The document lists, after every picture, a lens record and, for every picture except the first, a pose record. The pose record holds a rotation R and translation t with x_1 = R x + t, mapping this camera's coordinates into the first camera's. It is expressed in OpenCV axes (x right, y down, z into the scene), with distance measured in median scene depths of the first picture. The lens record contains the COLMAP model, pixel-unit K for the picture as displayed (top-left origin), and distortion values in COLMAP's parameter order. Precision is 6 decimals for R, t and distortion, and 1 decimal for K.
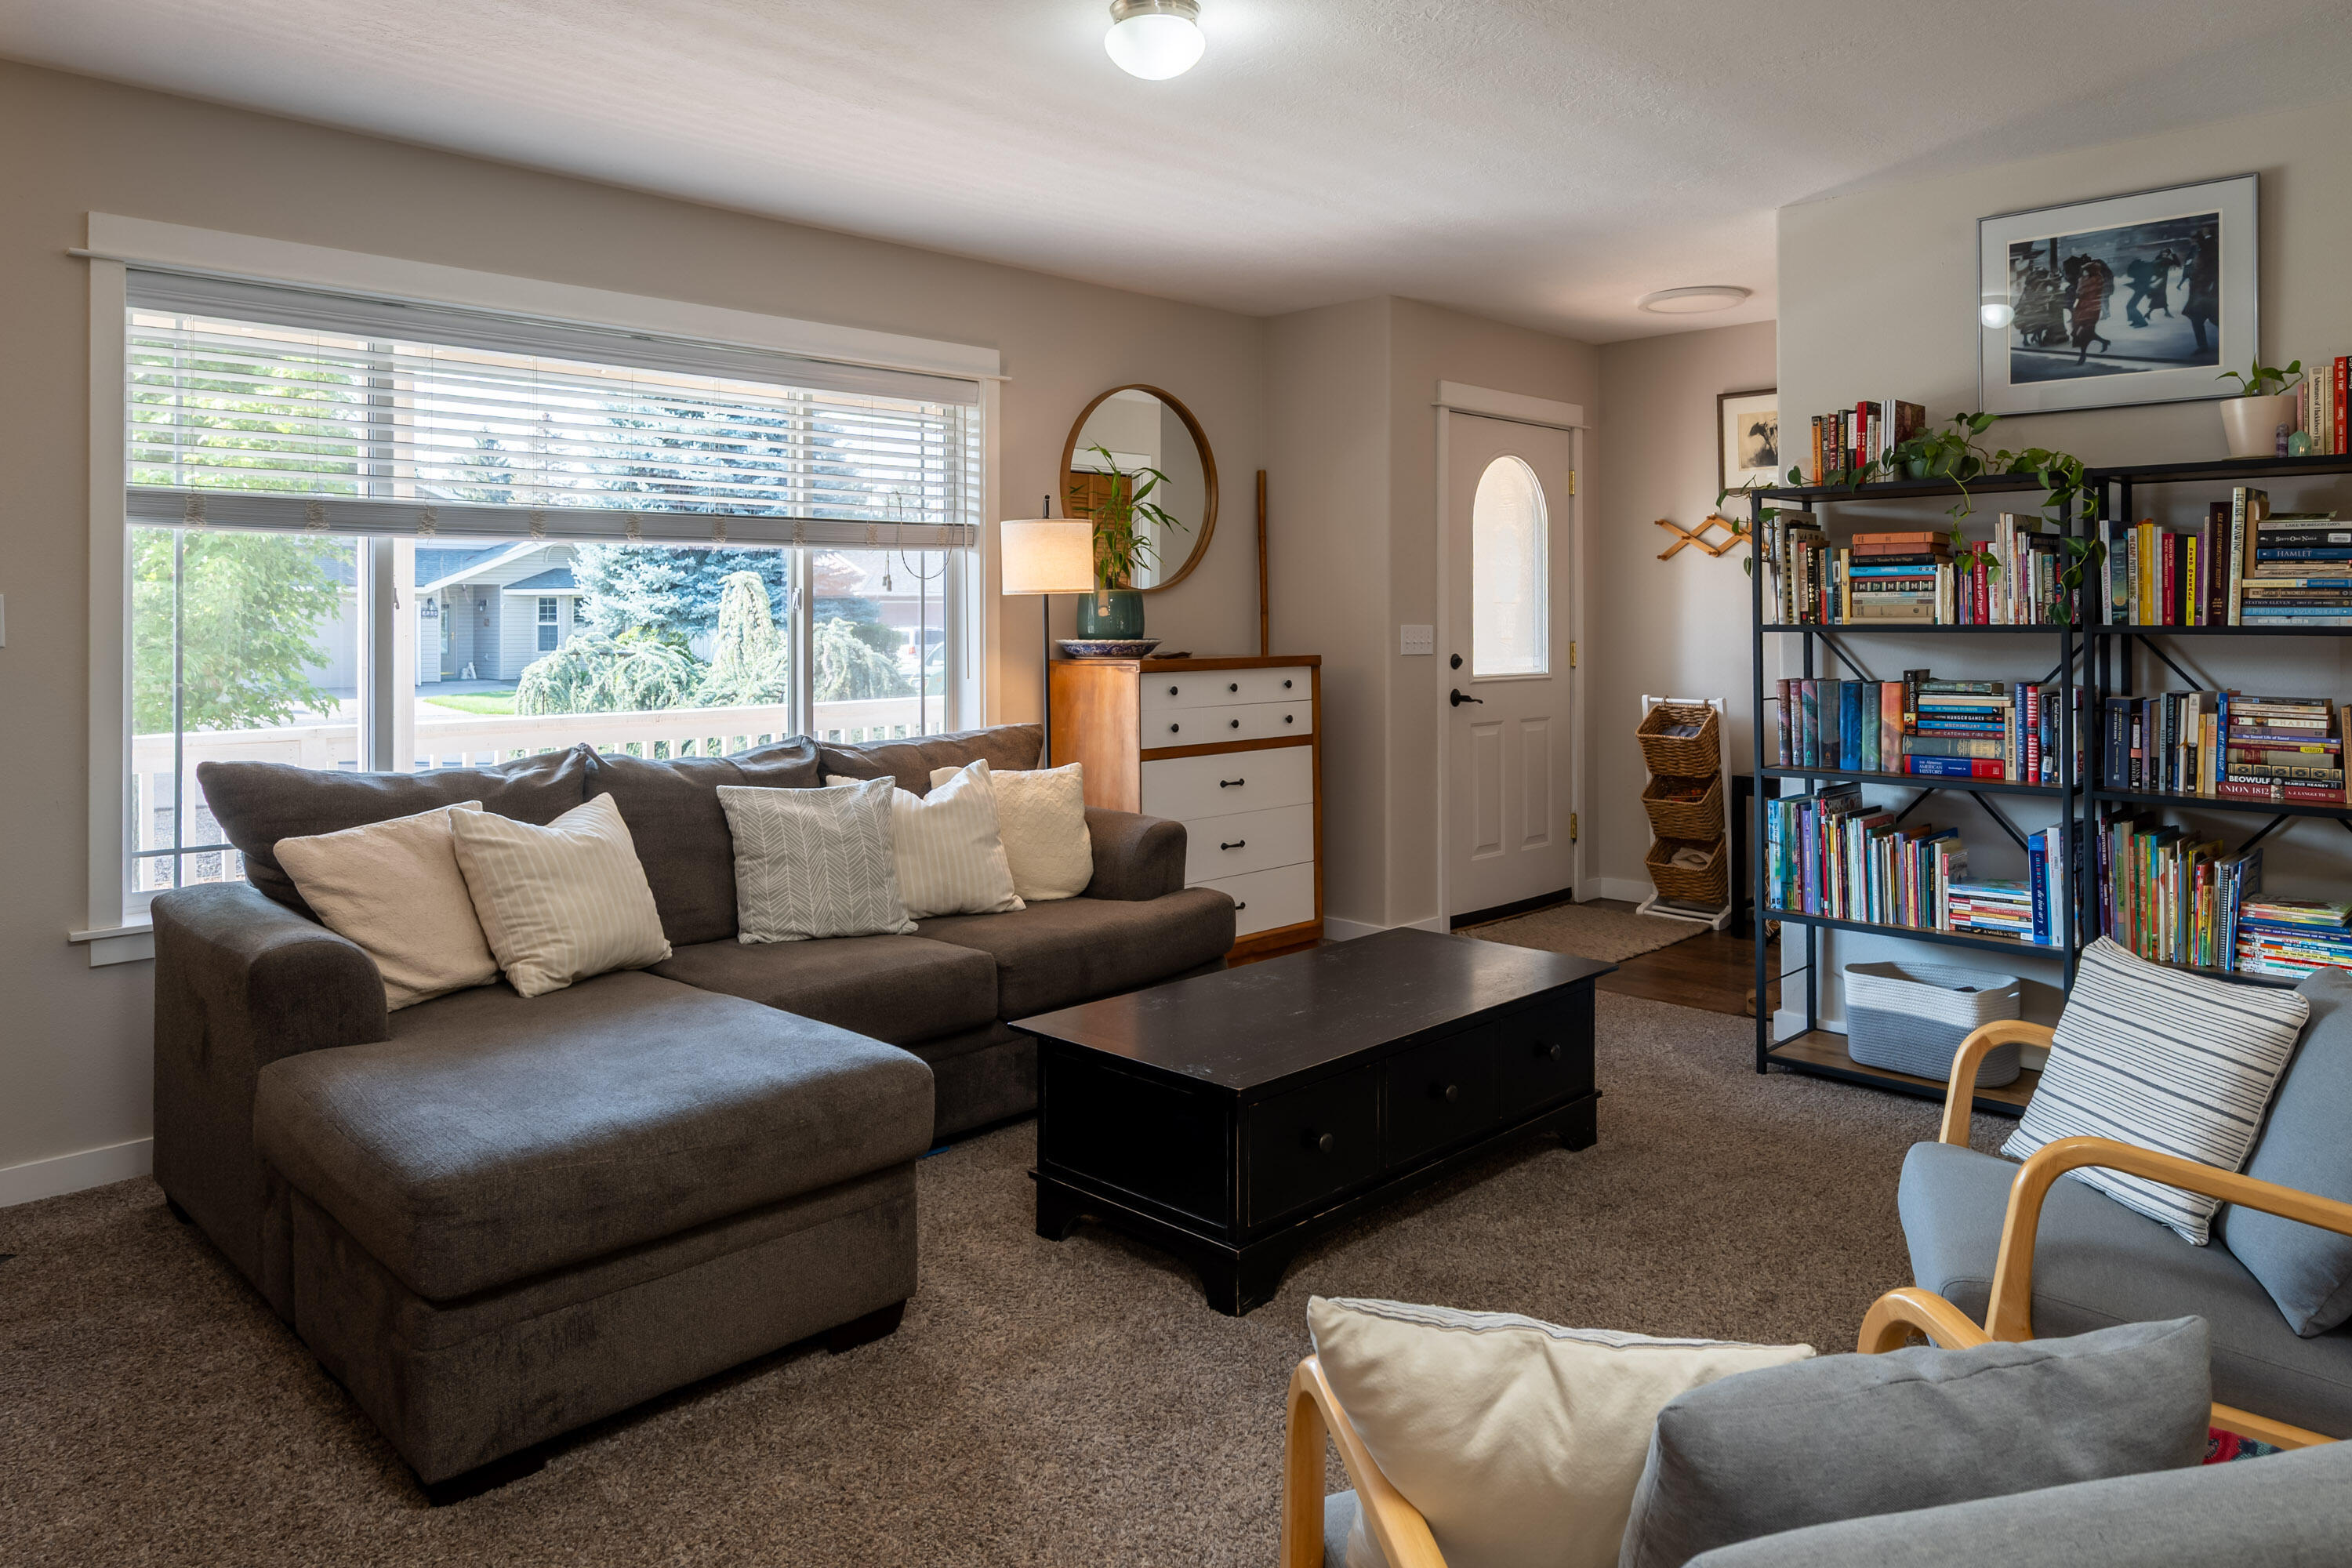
lens RADIAL K [[1561.7, 0, 1176.0], [0, 1561.7, 784.0], [0, 0, 1]] dist [-0.000674, -0.000946]
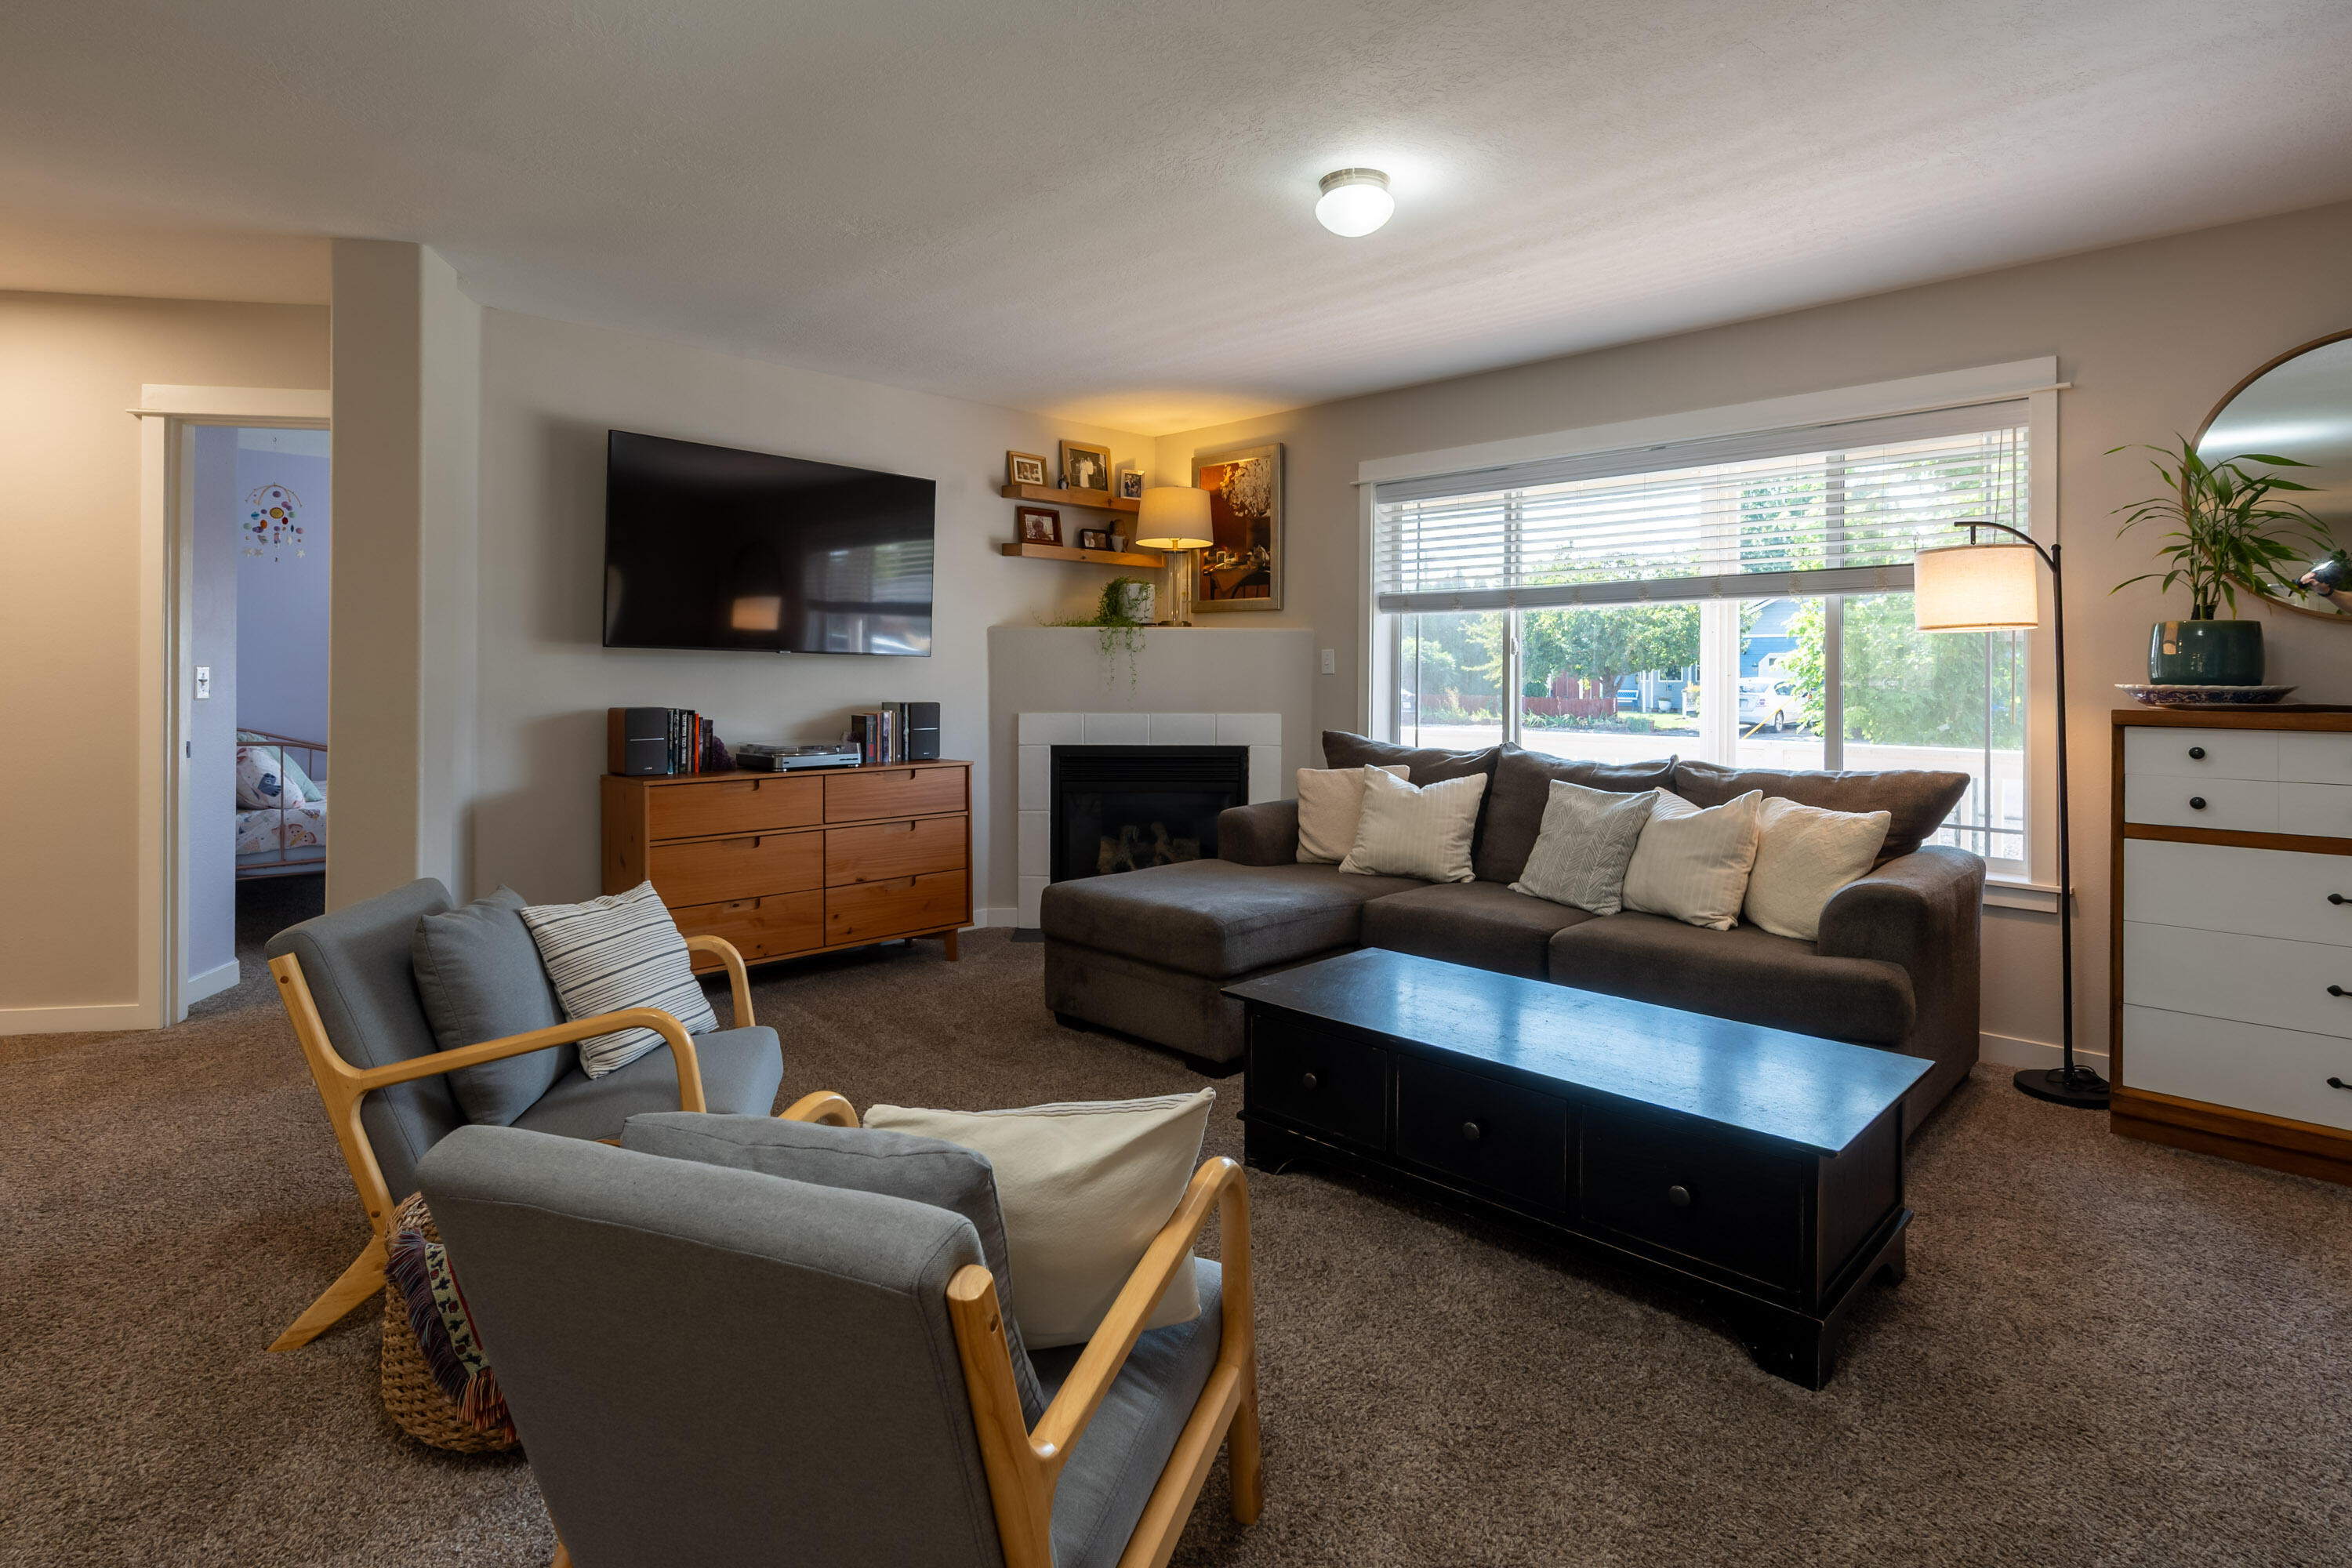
lens RADIAL K [[1162.9, 0, 1176.0], [0, 1162.9, 784.0], [0, 0, 1]] dist [0.000323, 0.000152]
pose [[-0.017303, 0.103268, -0.994503, 0.740193], [-0.107047, 0.988744, 0.104532, -0.066790], [0.994103, 0.108268, -0.006054, 0.678220]]
